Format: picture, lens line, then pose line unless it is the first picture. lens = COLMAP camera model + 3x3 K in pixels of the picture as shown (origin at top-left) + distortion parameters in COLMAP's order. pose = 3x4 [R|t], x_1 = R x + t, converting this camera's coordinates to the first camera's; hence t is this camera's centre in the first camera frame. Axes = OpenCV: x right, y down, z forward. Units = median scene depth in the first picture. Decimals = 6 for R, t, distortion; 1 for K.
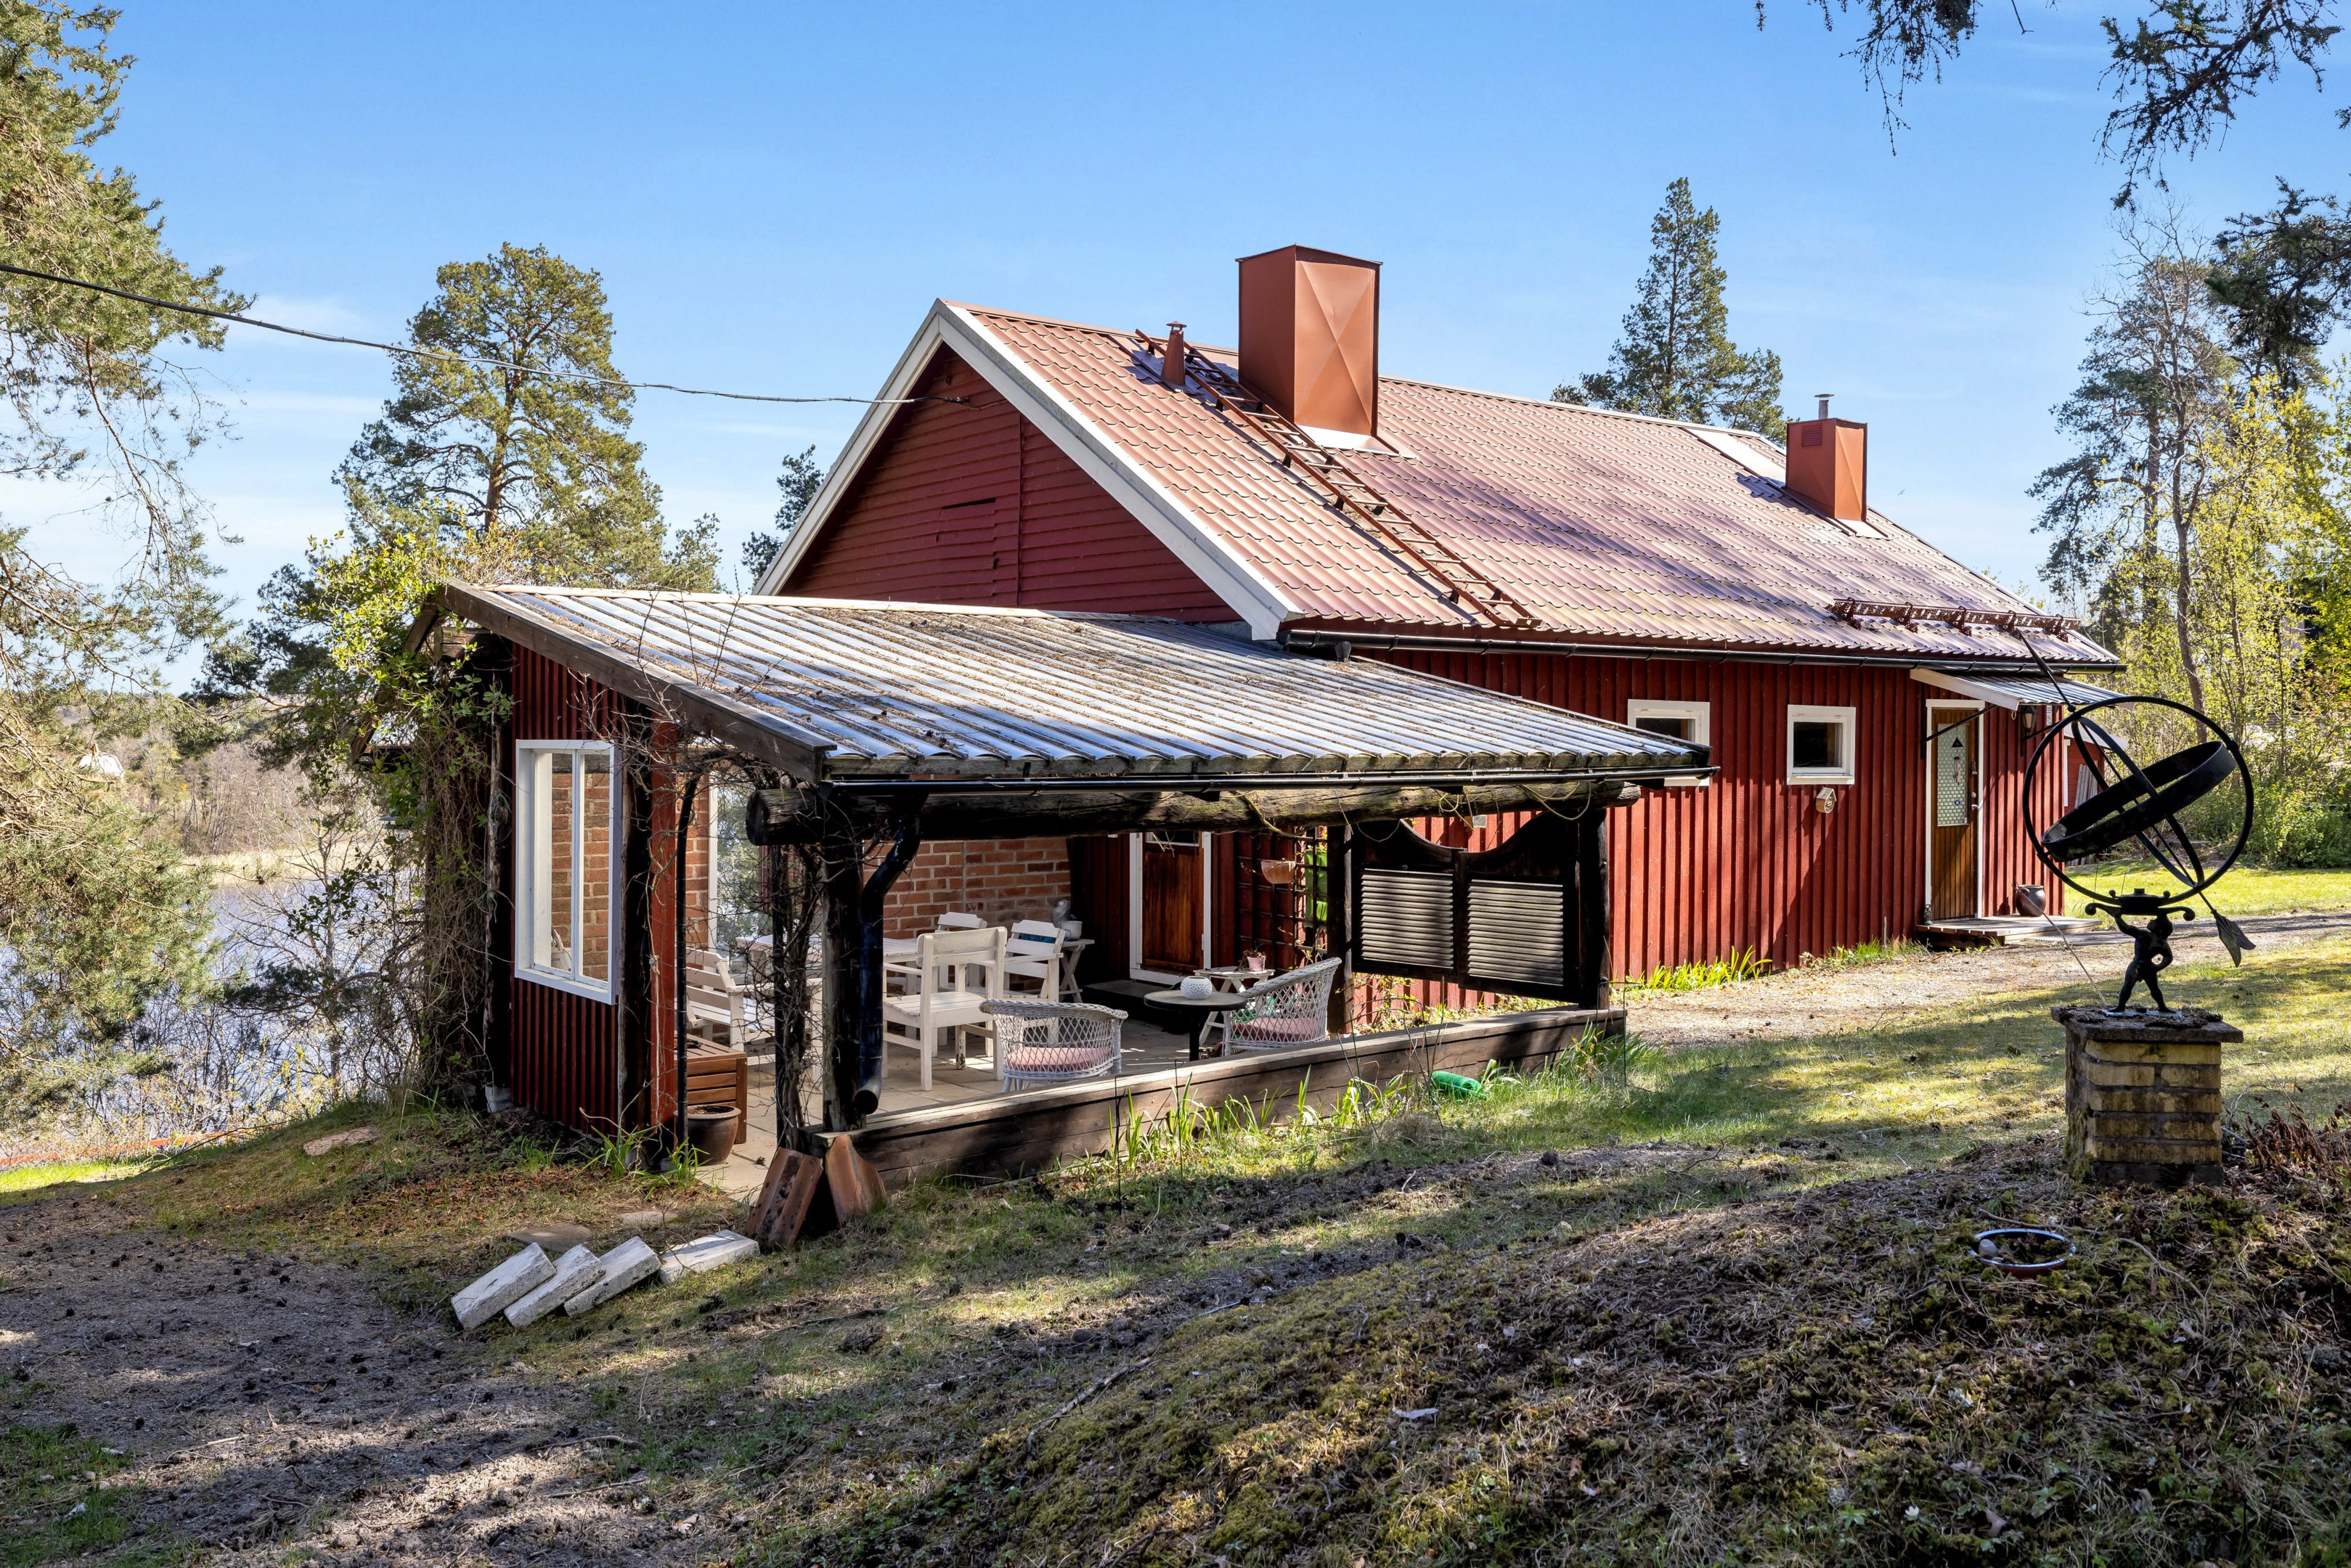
lens RADIAL K [[1975.3, 0, 1179.6], [0, 1975.3, 713.4], [0, 0, 1]] dist [0.000163, 0.007187]
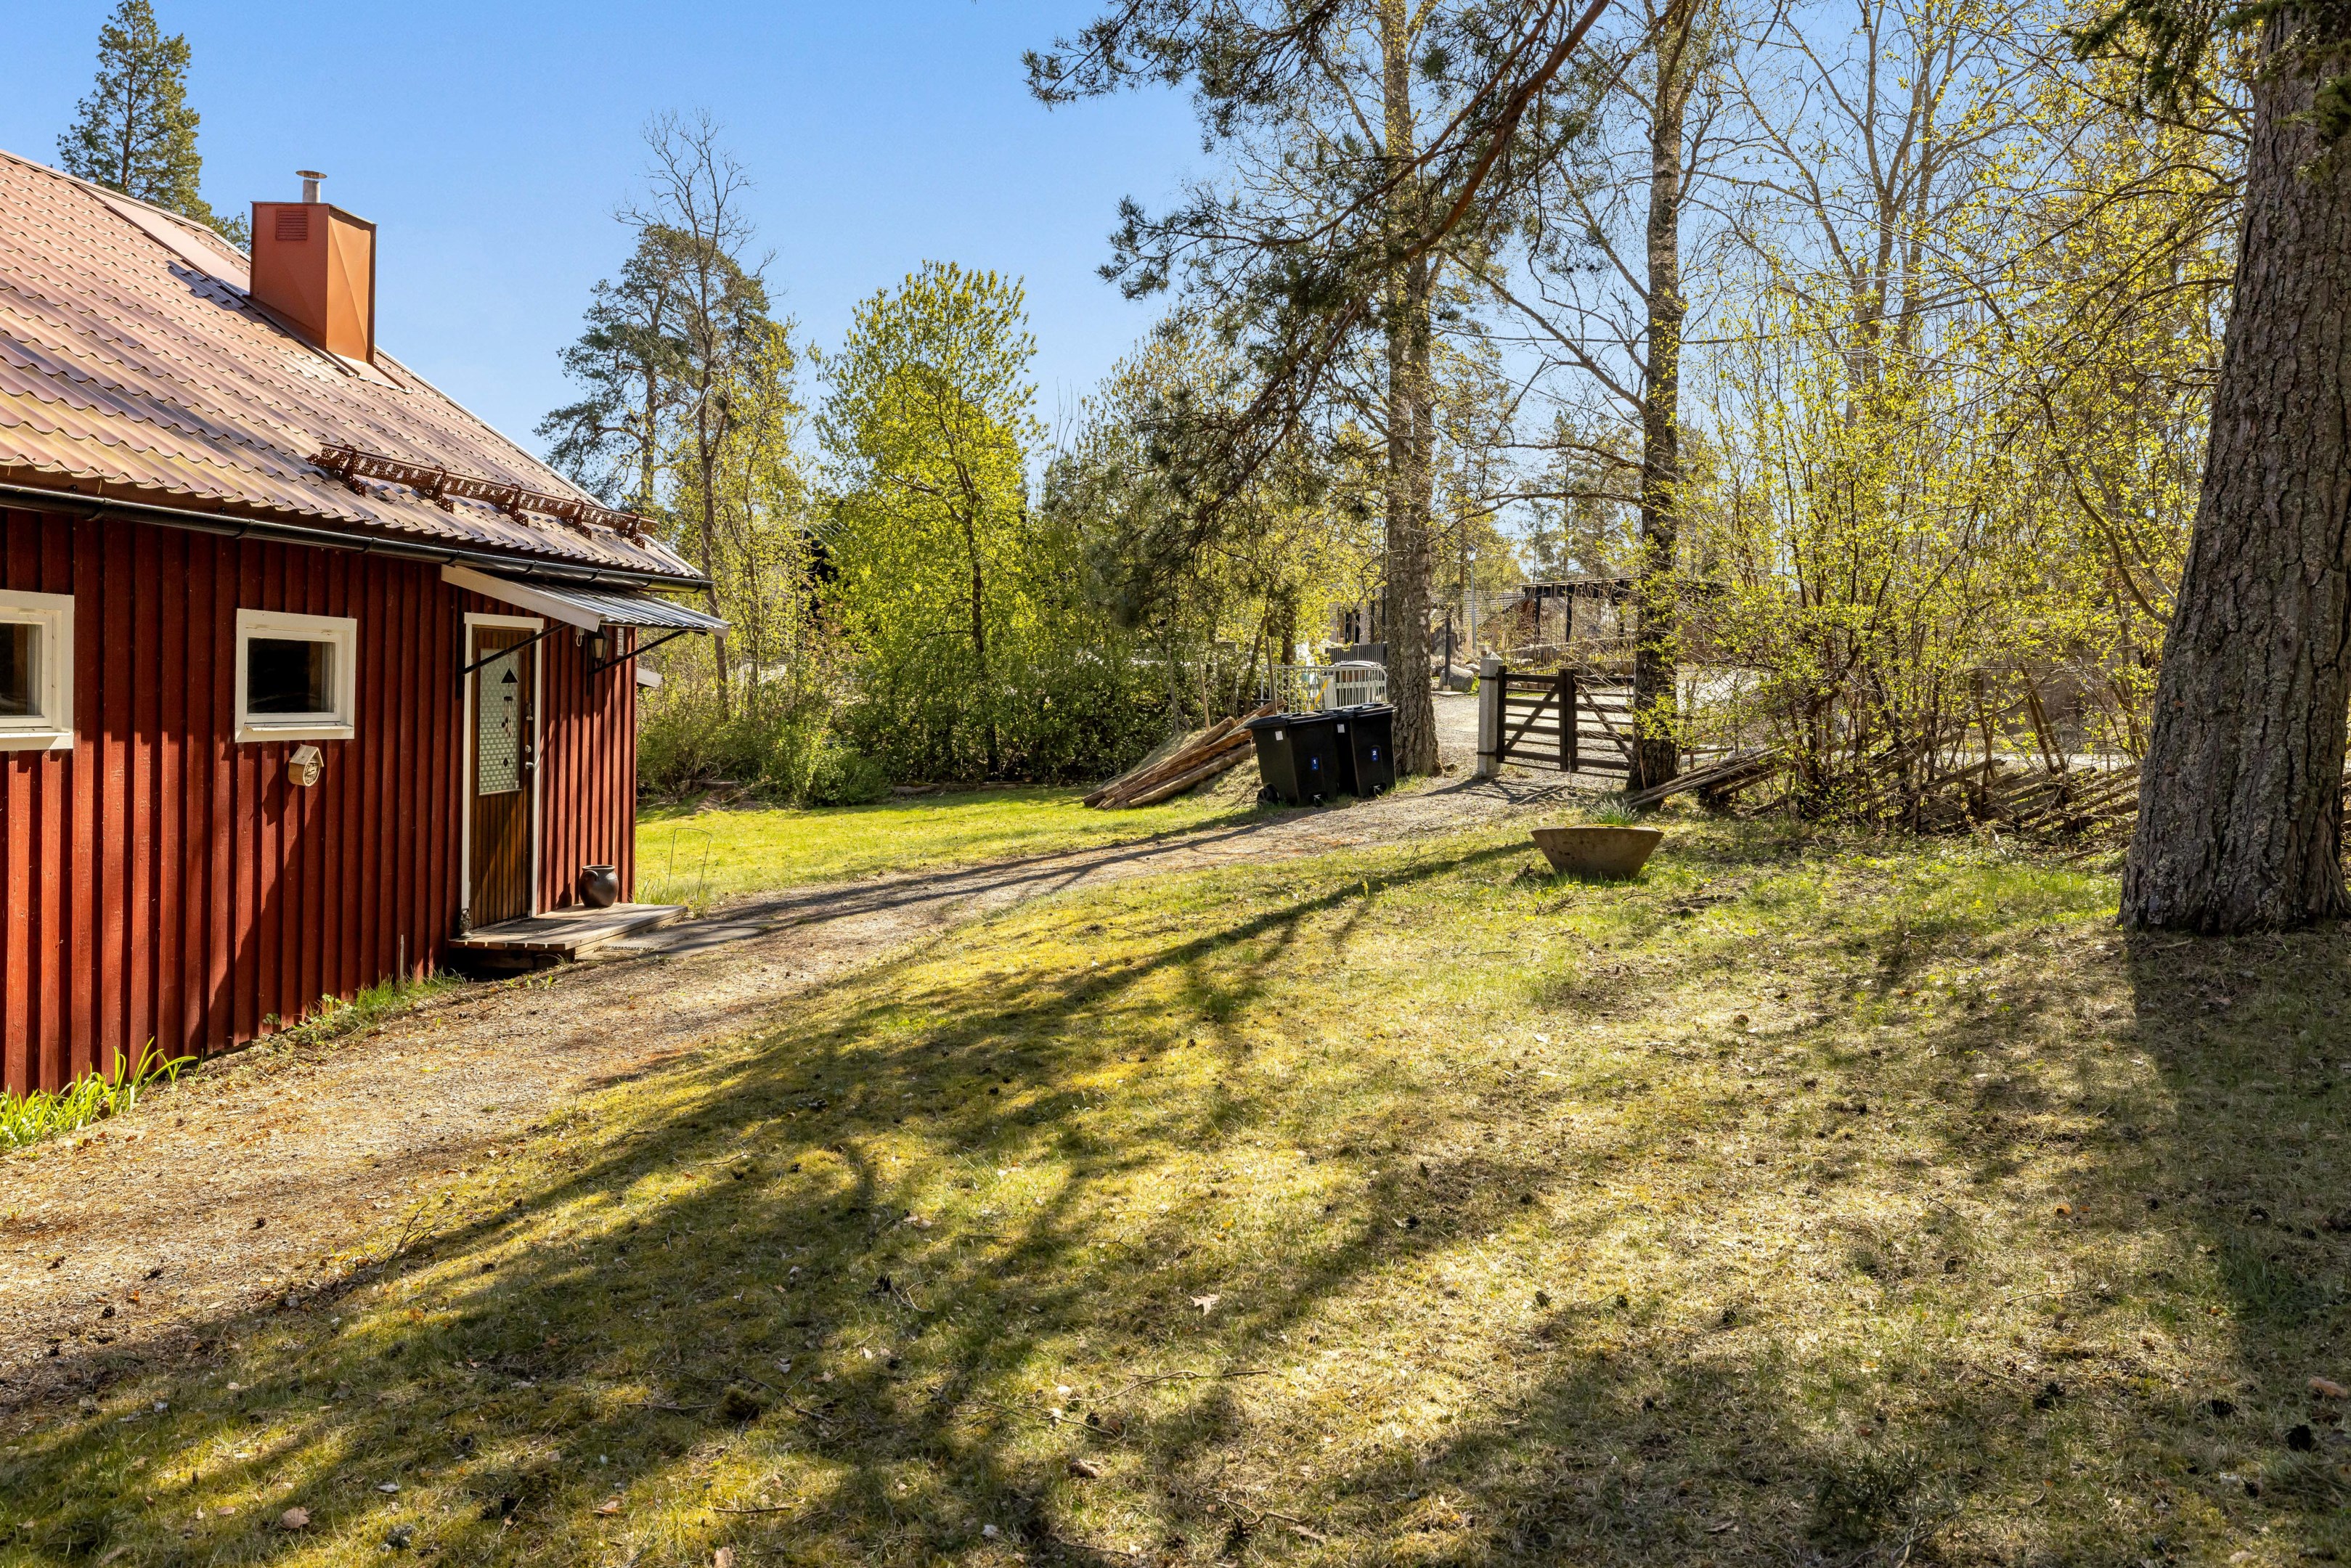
lens RADIAL K [[1710.3, 0, 1188.1], [0, 1710.3, 748.5], [0, 0, 1]] dist [-0.001381, -0.000383]
pose [[0.709953, -0.014347, 0.704103, 0.131851], [-0.026270, 0.998557, 0.046835, 0.005449], [-0.703759, -0.051747, 0.708552, 0.384046]]
